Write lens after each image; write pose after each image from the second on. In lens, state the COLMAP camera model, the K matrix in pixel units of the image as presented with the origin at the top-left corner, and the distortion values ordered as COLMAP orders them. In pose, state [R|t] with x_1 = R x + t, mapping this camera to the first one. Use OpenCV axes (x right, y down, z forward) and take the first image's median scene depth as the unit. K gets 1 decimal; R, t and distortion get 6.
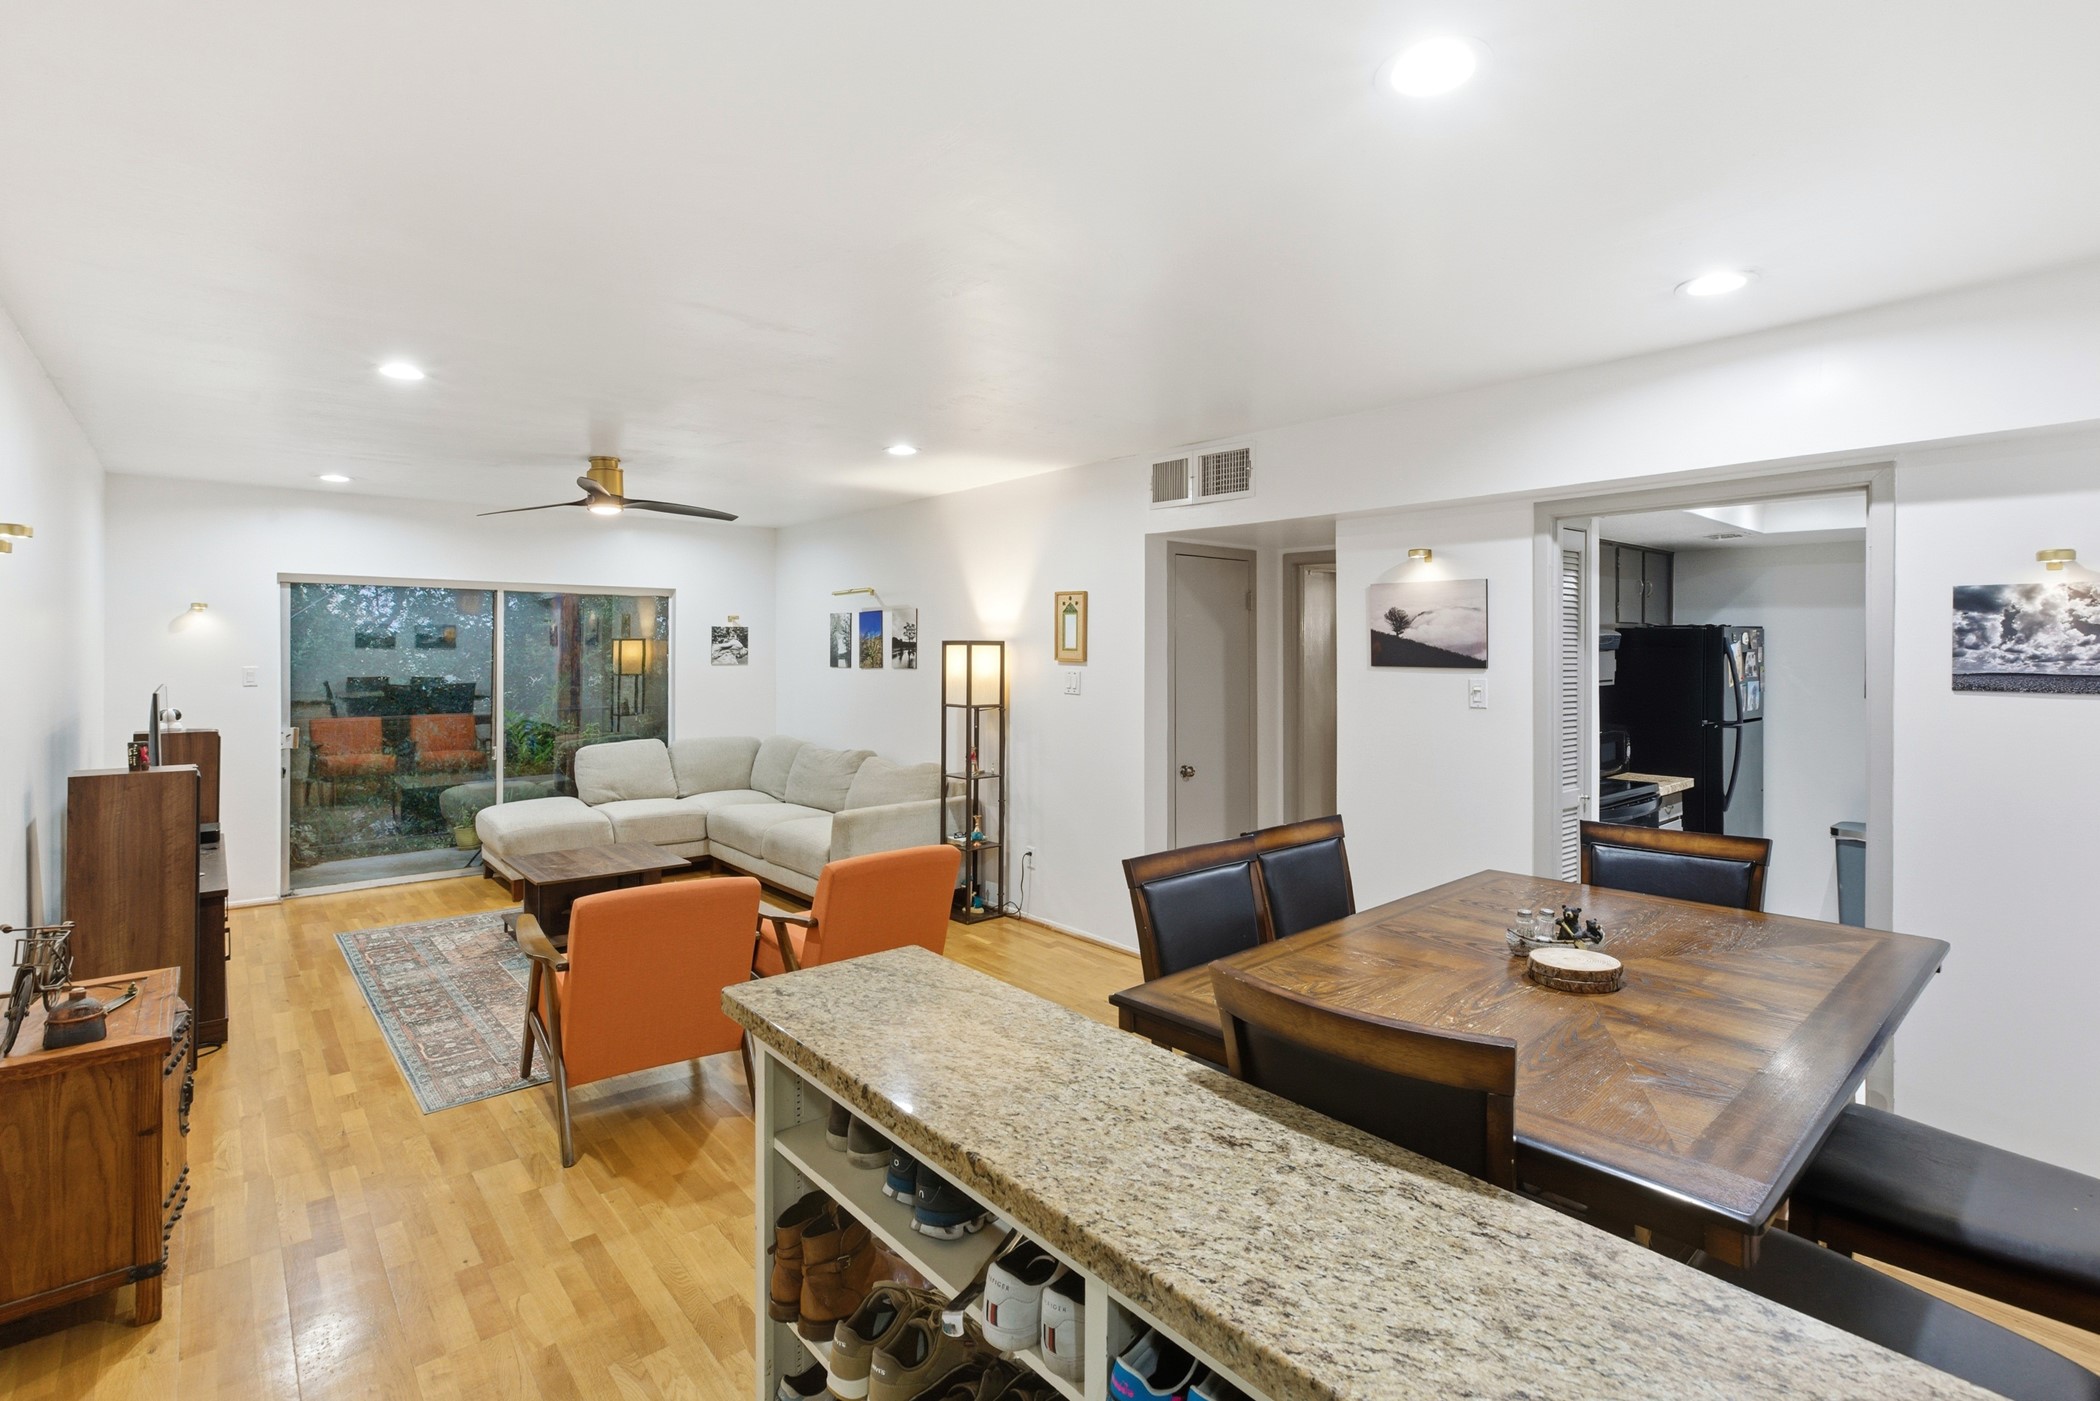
lens RADIAL K [[985.2, 0, 1072.2], [0, 985.2, 647.1], [0, 0, 1]] dist [0.001909, 0.000387]
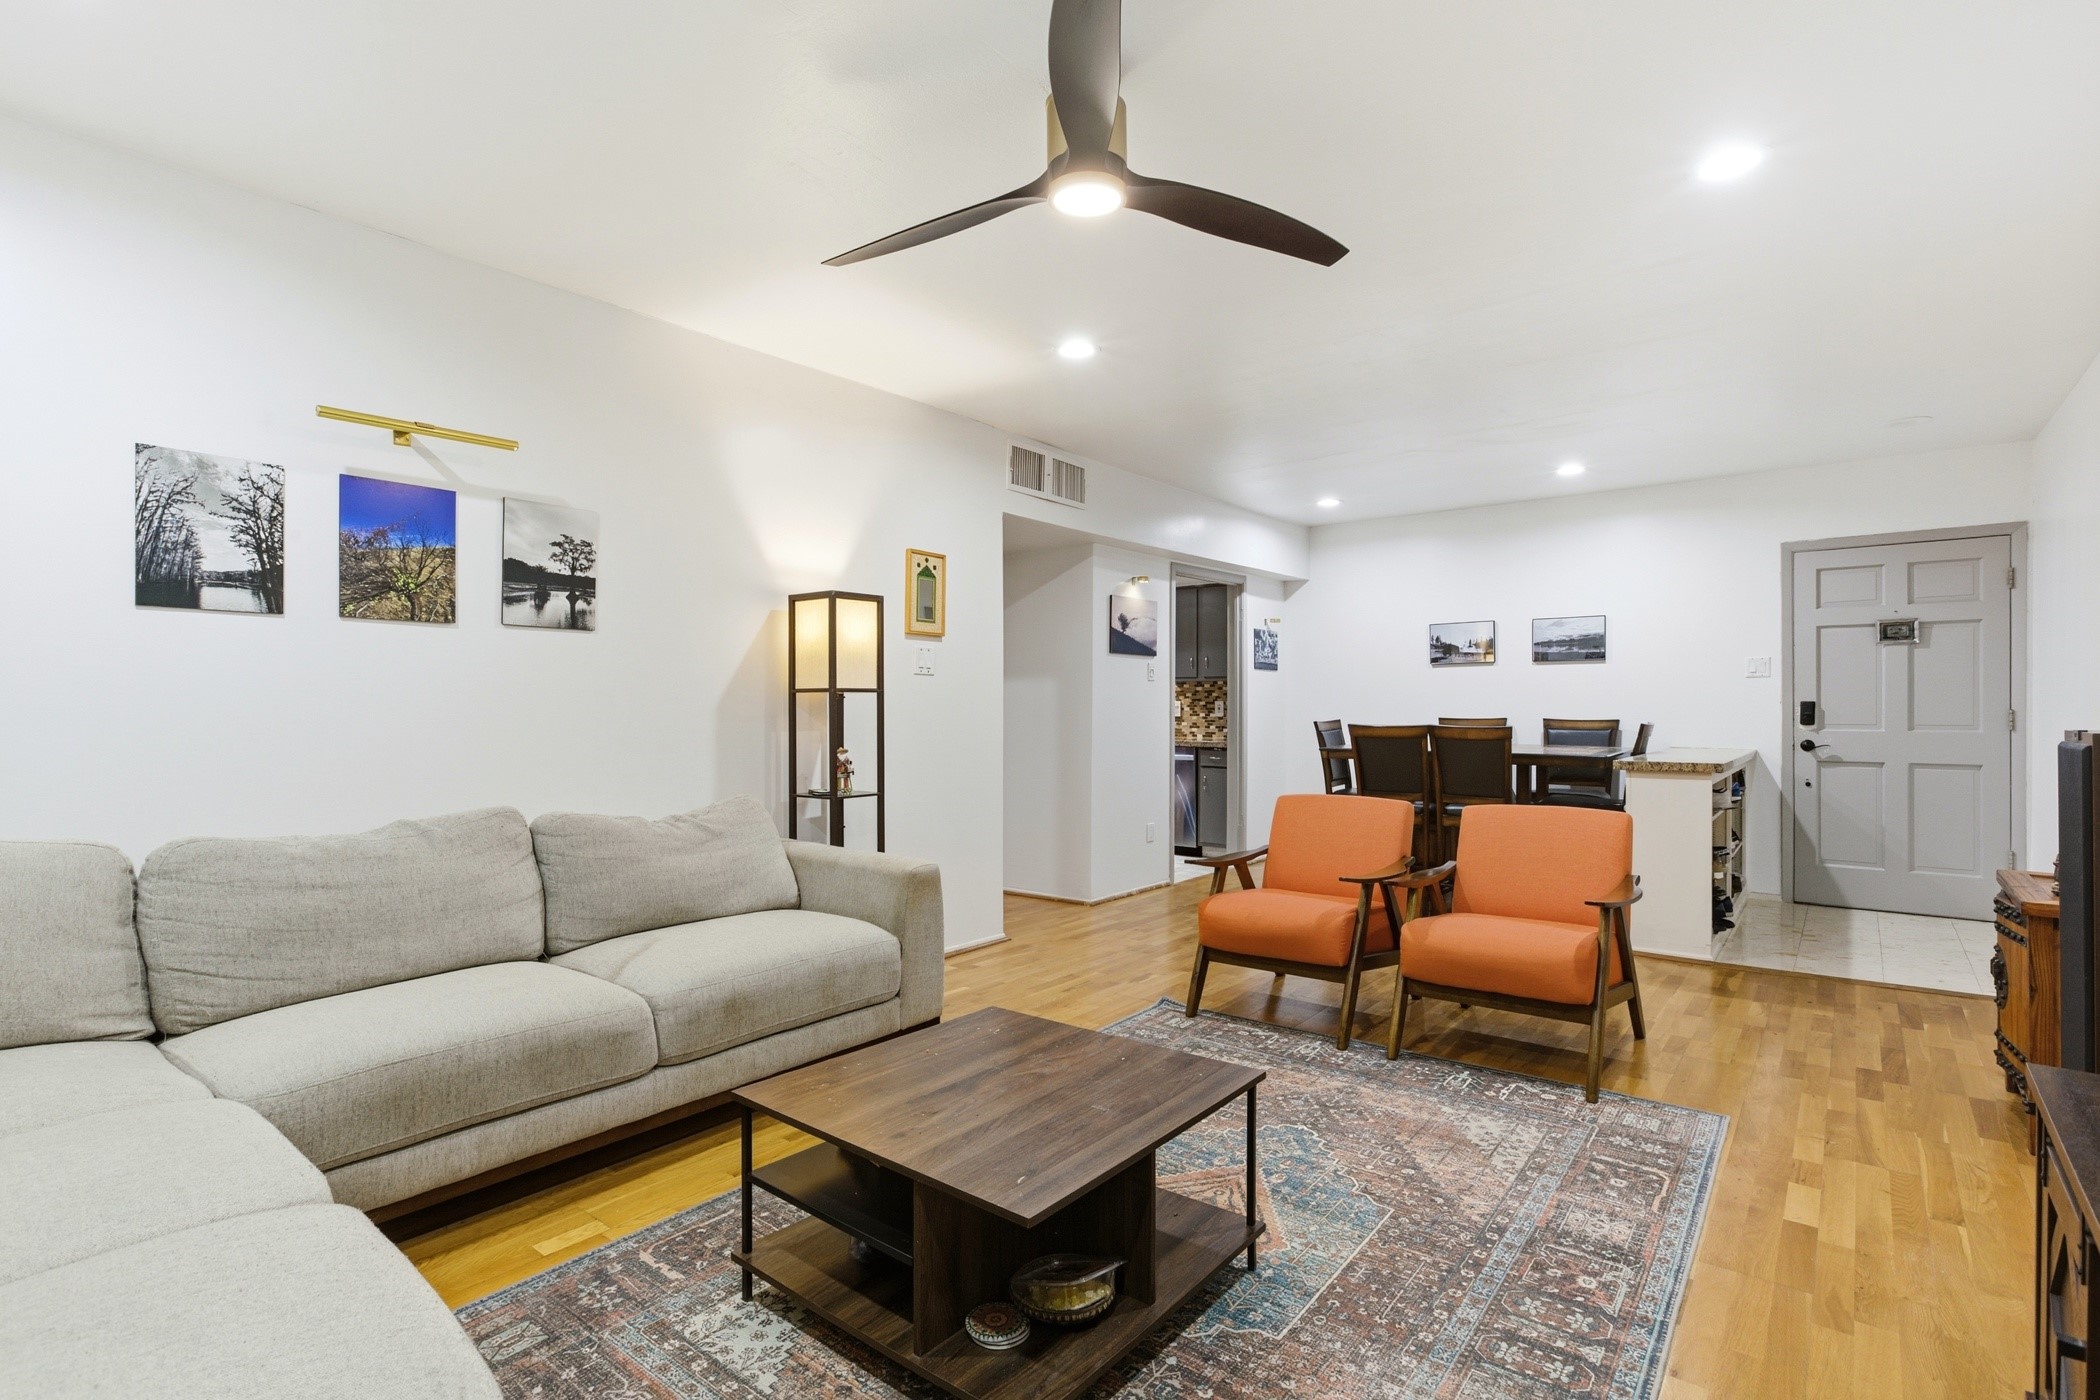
lens RADIAL K [[974.0, 0, 1050.0], [0, 974.0, 700.0], [0, 0, 1]] dist [-0.014166, 0.009304]
pose [[-0.153245, 0.002048, 0.988186, -0.866078], [-0.000613, 0.999997, -0.002167, 0.073842], [-0.988188, -0.000937, -0.153243, 1.062808]]
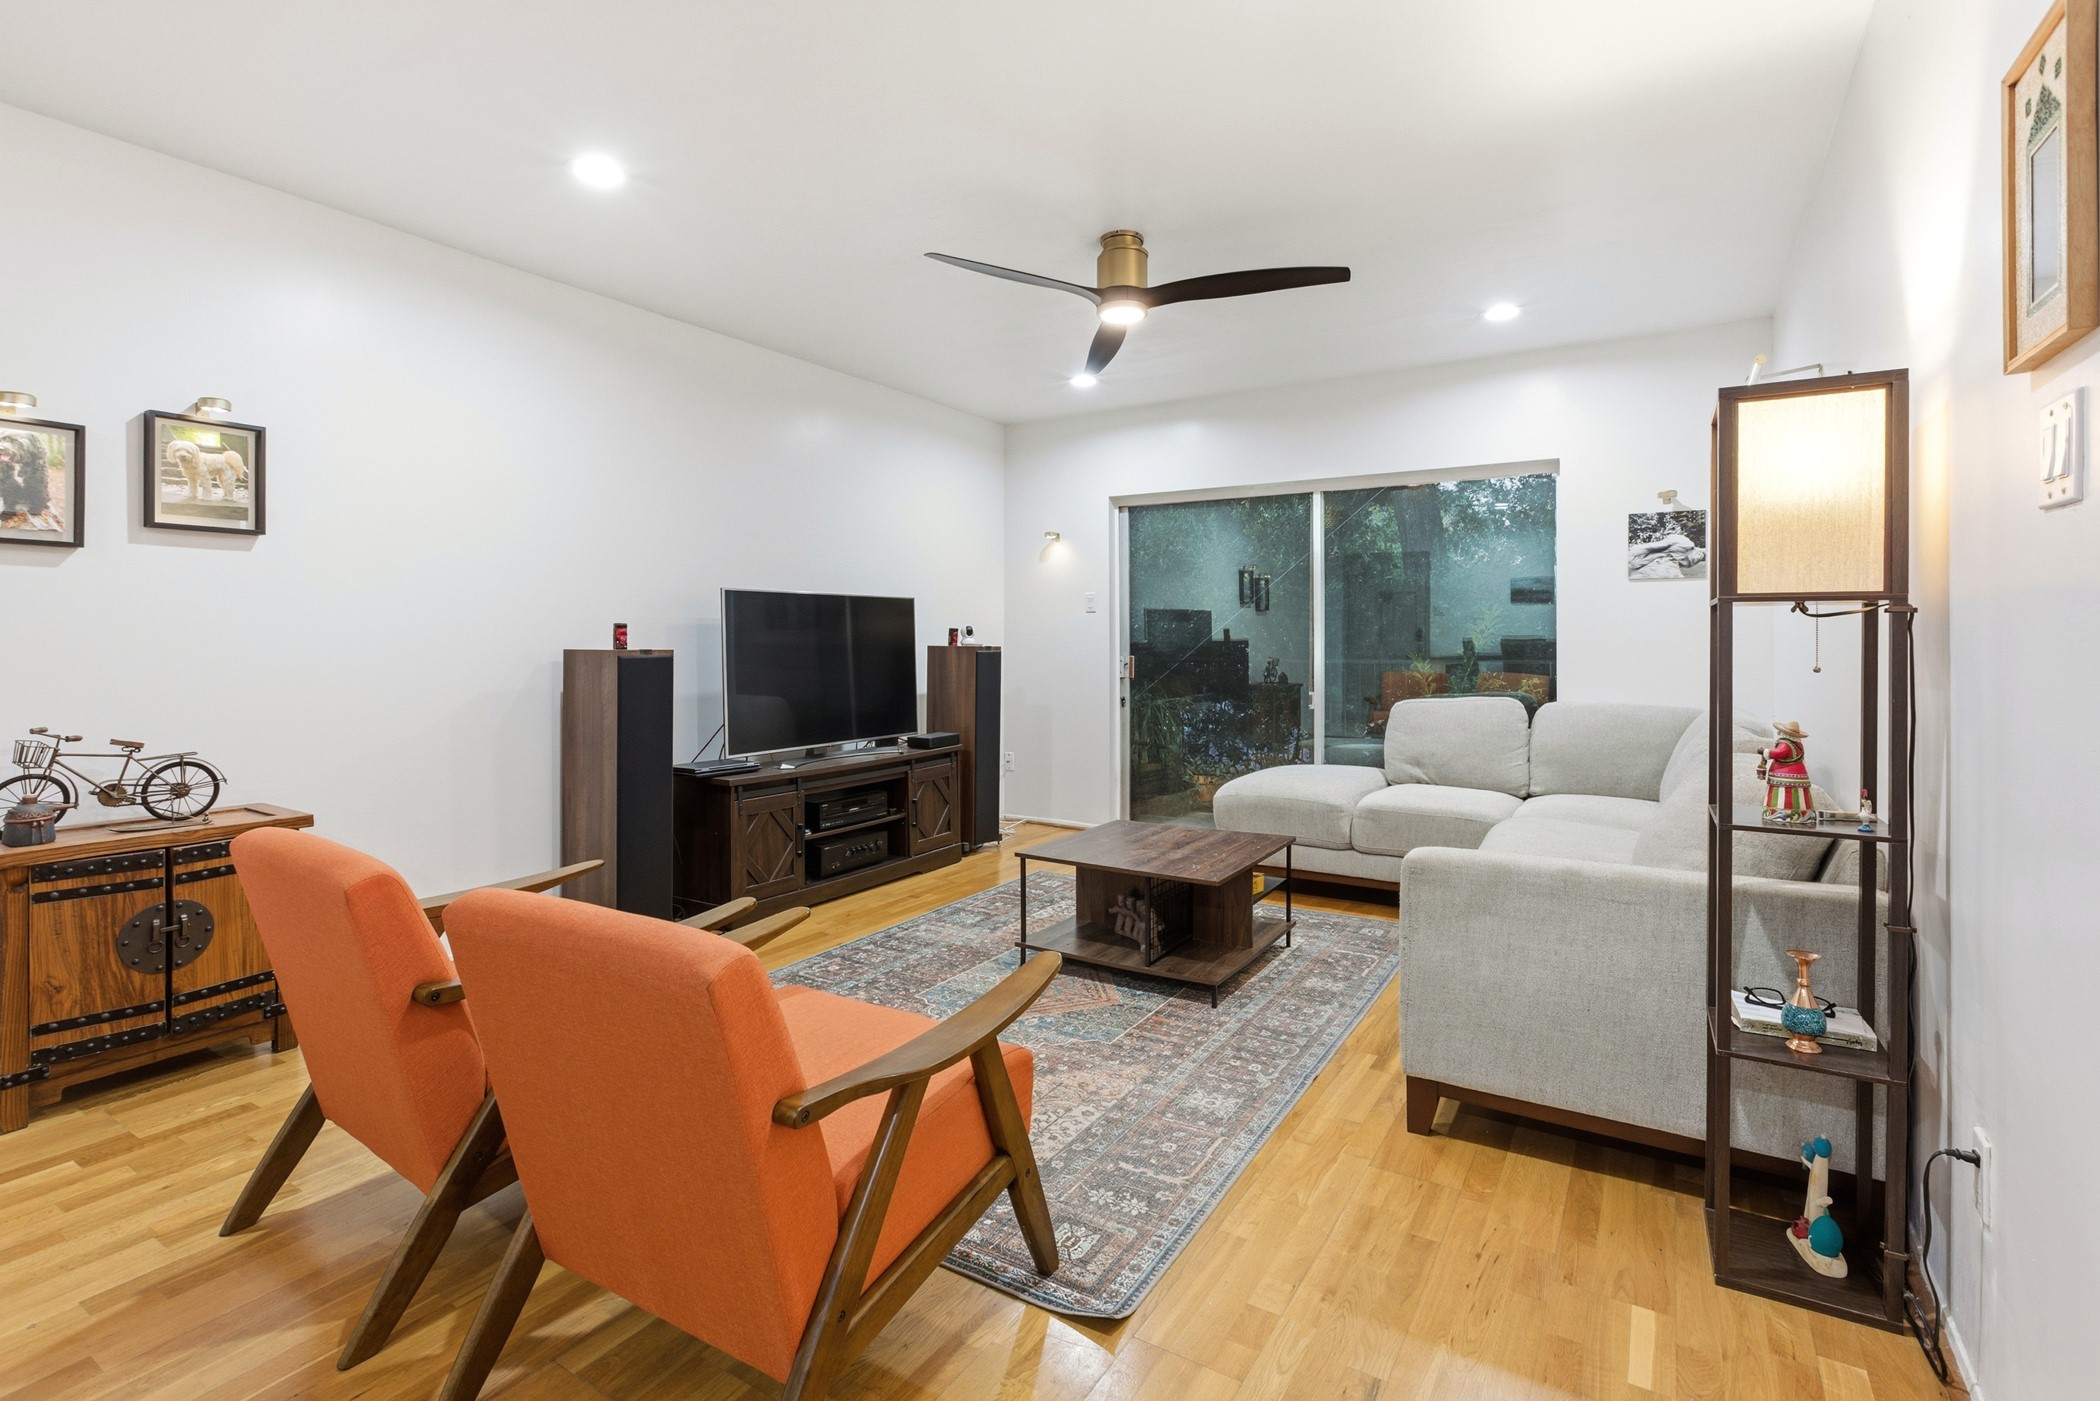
lens RADIAL K [[997.9, 0, 1057.5], [0, 997.9, 640.7], [0, 0, 1]] dist [-0.014480, 0.000034]
pose [[0.280473, -0.004825, -0.959850, 0.151267], [0.004866, 0.999982, -0.003605, 0.080555], [0.959850, -0.003660, 0.280491, 0.759995]]
